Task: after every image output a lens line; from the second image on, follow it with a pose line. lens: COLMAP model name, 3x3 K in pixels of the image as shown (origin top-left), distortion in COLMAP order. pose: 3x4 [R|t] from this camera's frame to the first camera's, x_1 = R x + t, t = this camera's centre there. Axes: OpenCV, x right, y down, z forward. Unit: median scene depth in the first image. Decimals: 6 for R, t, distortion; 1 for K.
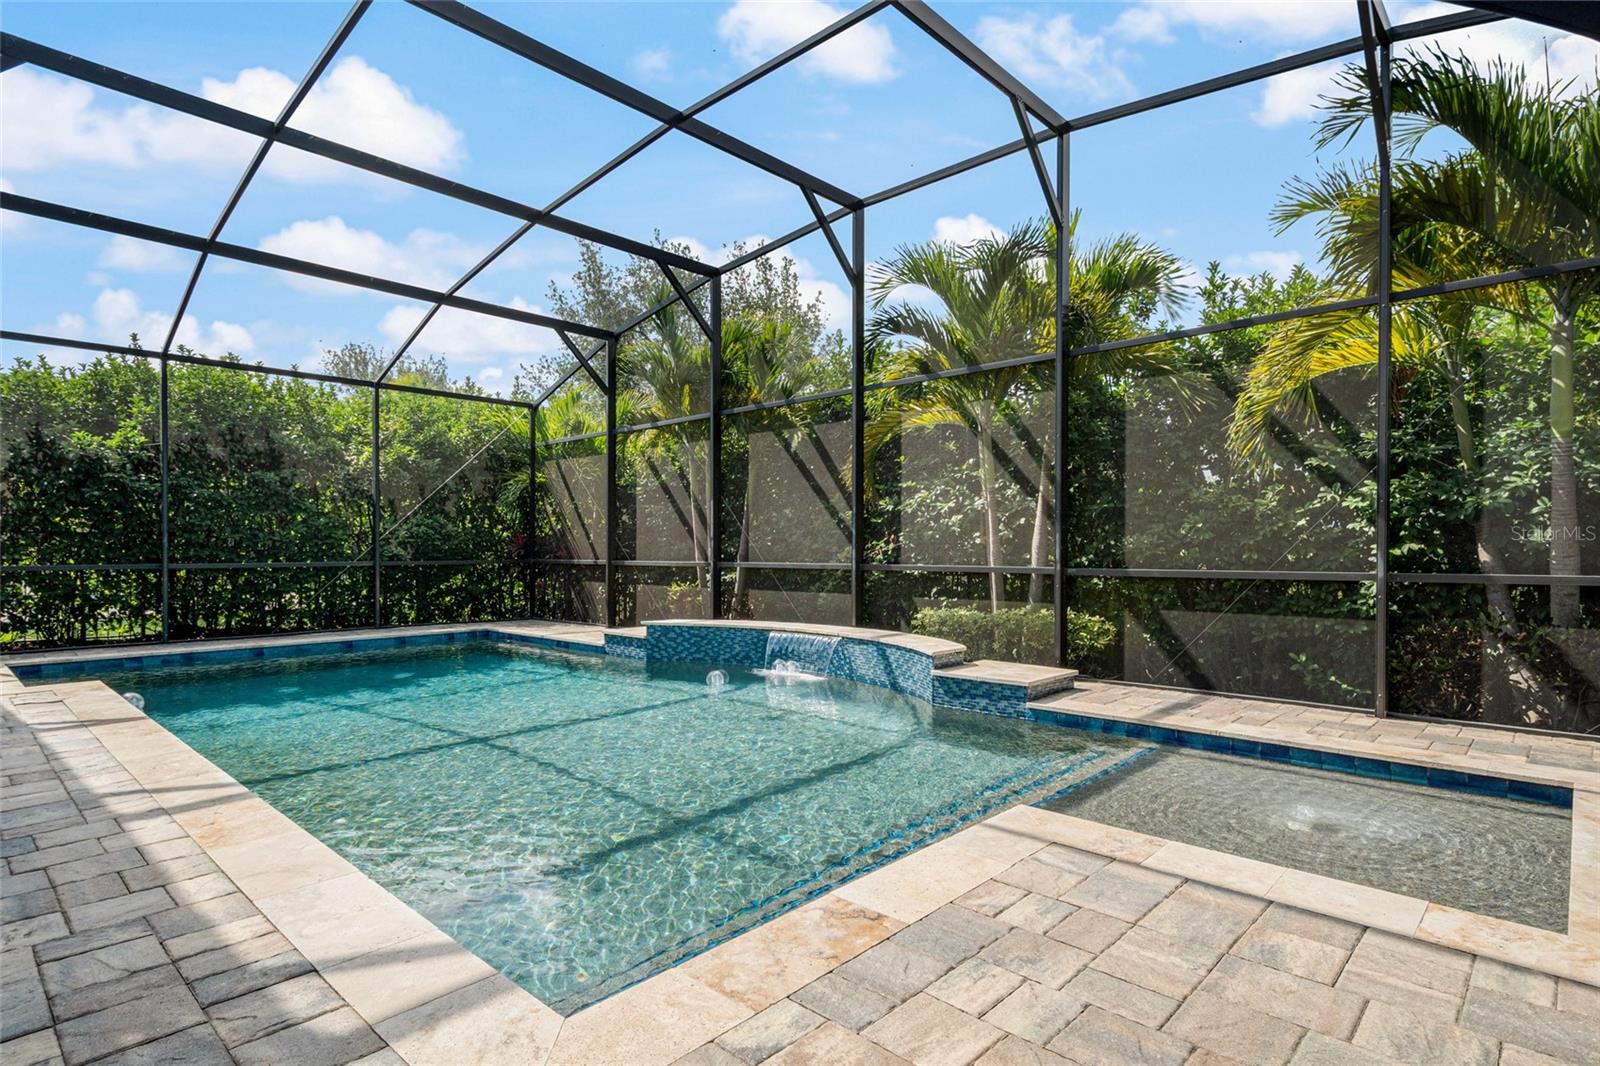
lens RADIAL K [[823.8, 0, 800.9], [0, 823.8, 551.8], [0, 0, 1]] dist [0.004856, 0.000158]
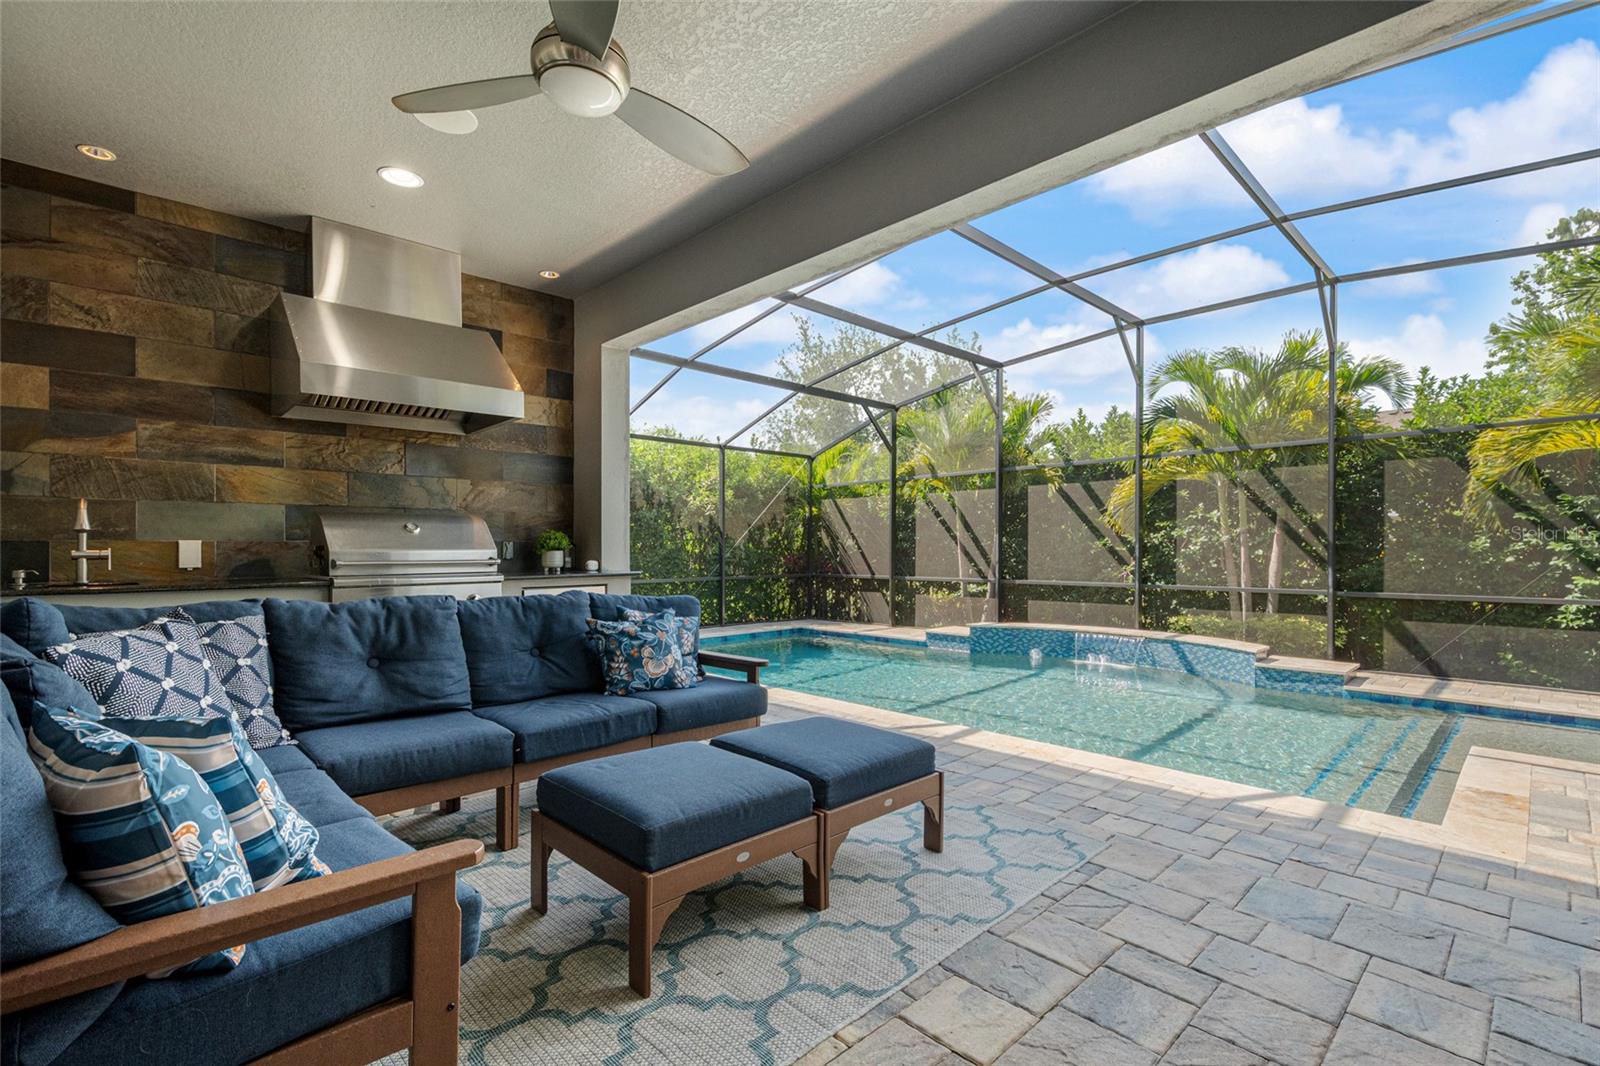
lens RADIAL K [[720.9, 0, 804.8], [0, 720.9, 549.9], [0, 0, 1]] dist [0.016040, 0.000130]
pose [[0.998902, 0.001543, -0.046815, -0.440162], [-0.001739, 0.999990, -0.004150, -0.037263], [0.046809, 0.004227, 0.998895, -0.242600]]
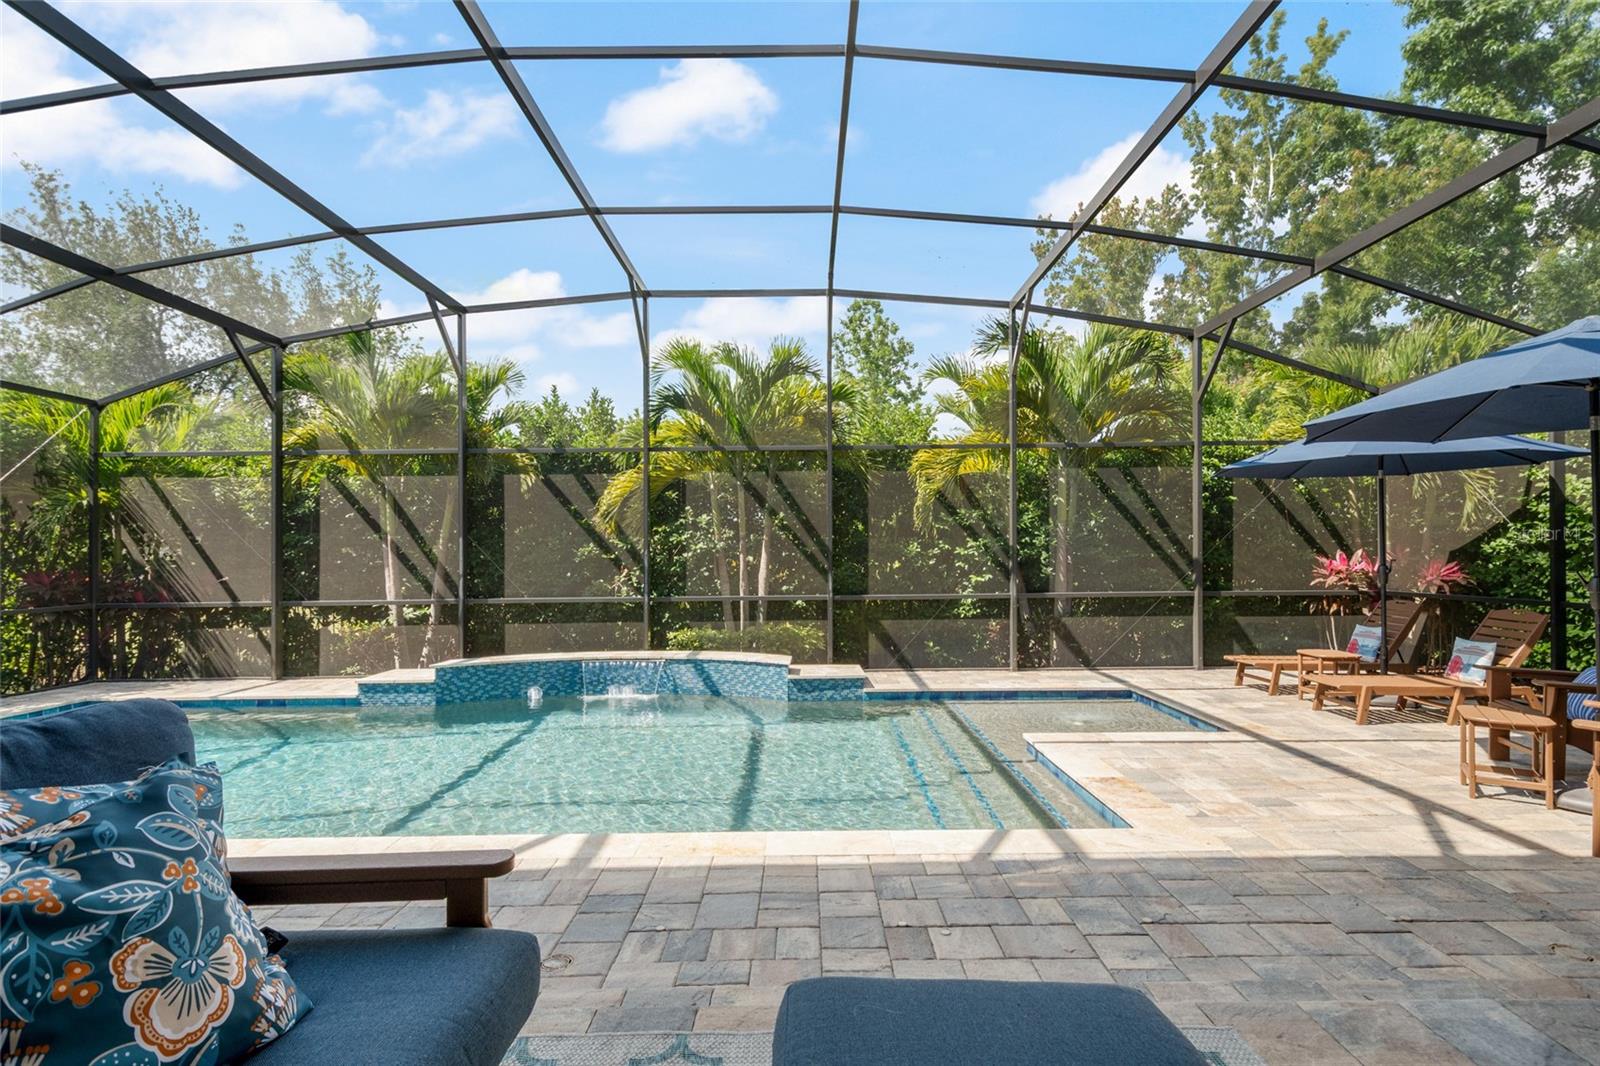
lens RADIAL K [[797.2, 0, 807.7], [0, 797.2, 549.0], [0, 0, 1]] dist [0.010391, -0.001464]
pose [[0.728506, 0.000318, 0.685039, -0.554605], [0.012019, 0.999840, -0.013246, -0.036966], [-0.684934, 0.017884, 0.728386, 0.007221]]
